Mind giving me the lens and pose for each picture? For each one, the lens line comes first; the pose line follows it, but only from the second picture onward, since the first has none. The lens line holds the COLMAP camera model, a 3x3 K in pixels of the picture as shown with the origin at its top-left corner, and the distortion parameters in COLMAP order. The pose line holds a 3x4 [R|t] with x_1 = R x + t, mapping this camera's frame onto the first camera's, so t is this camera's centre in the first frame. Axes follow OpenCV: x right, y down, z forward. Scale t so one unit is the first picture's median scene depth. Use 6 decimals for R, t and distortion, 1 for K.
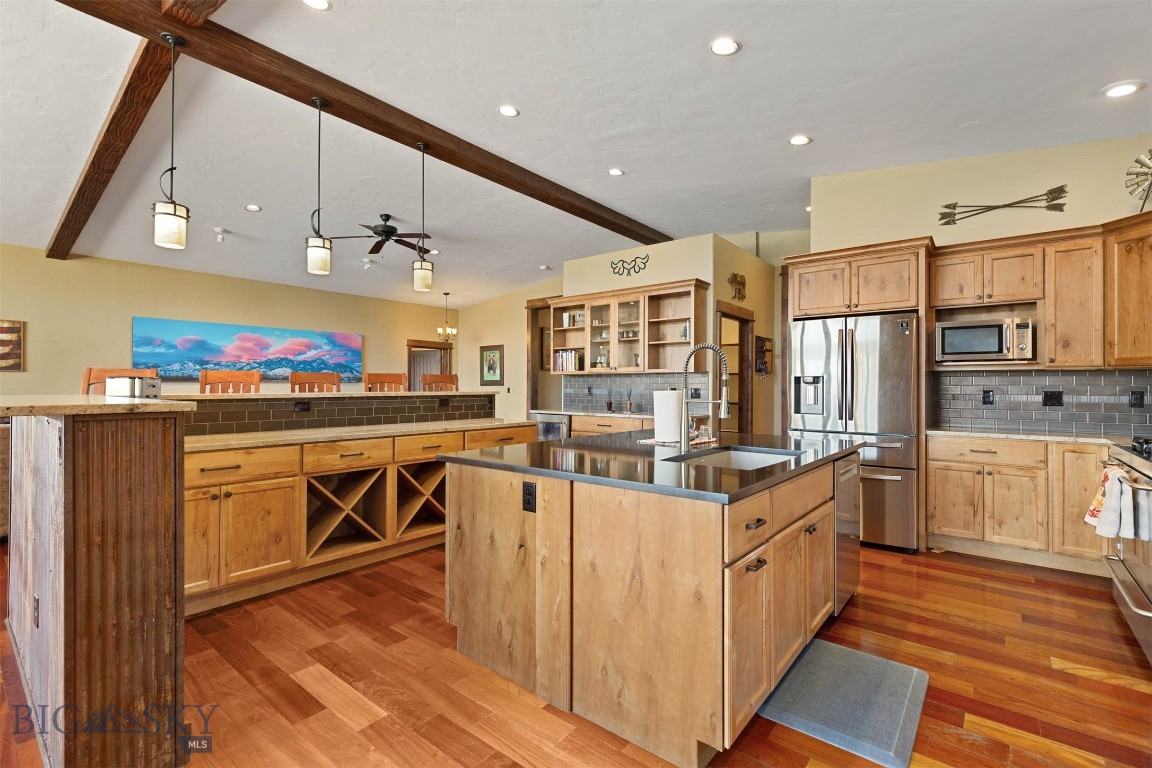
lens RADIAL K [[523.2, 0, 573.5], [0, 523.2, 388.3], [0, 0, 1]] dist [0.000577, 0.000034]
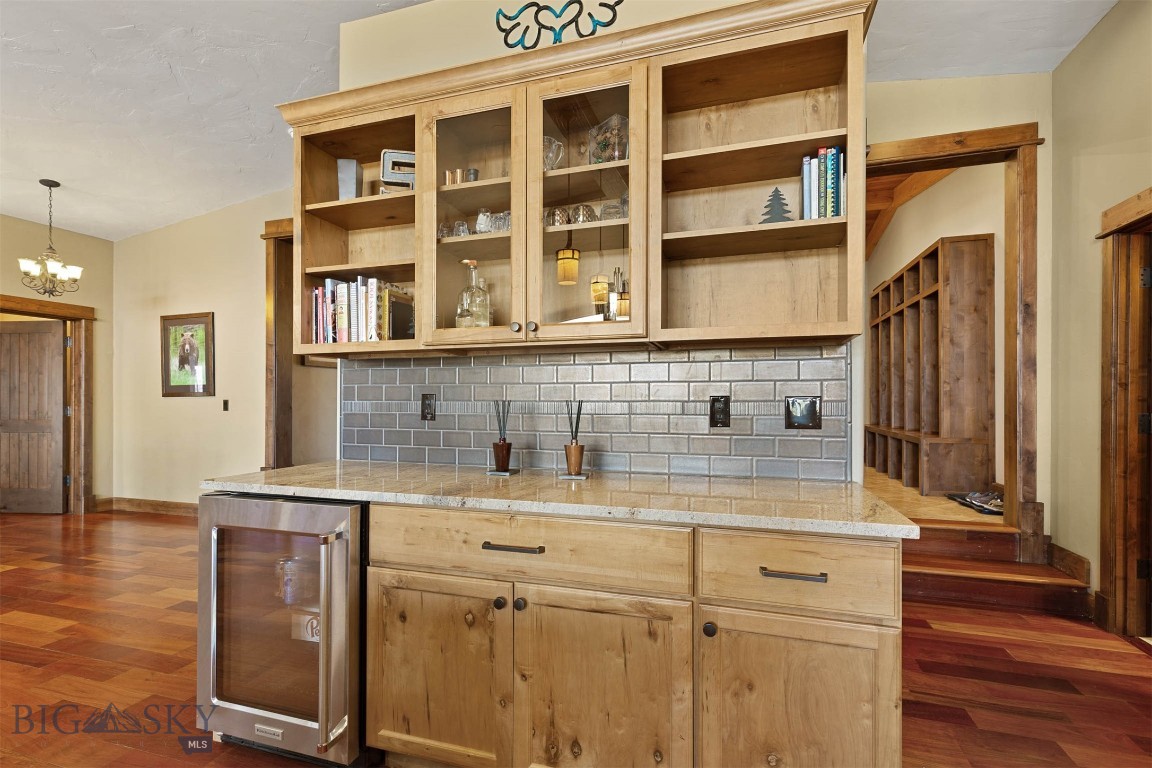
lens RADIAL K [[523.2, 0, 573.5], [0, 523.2, 388.3], [0, 0, 1]] dist [0.000577, 0.000034]
pose [[0.928104, -0.000789, 0.372320, -0.005898], [0.009011, 0.999752, -0.020344, 0.001216], [-0.372212, 0.022236, 0.927881, 0.680696]]
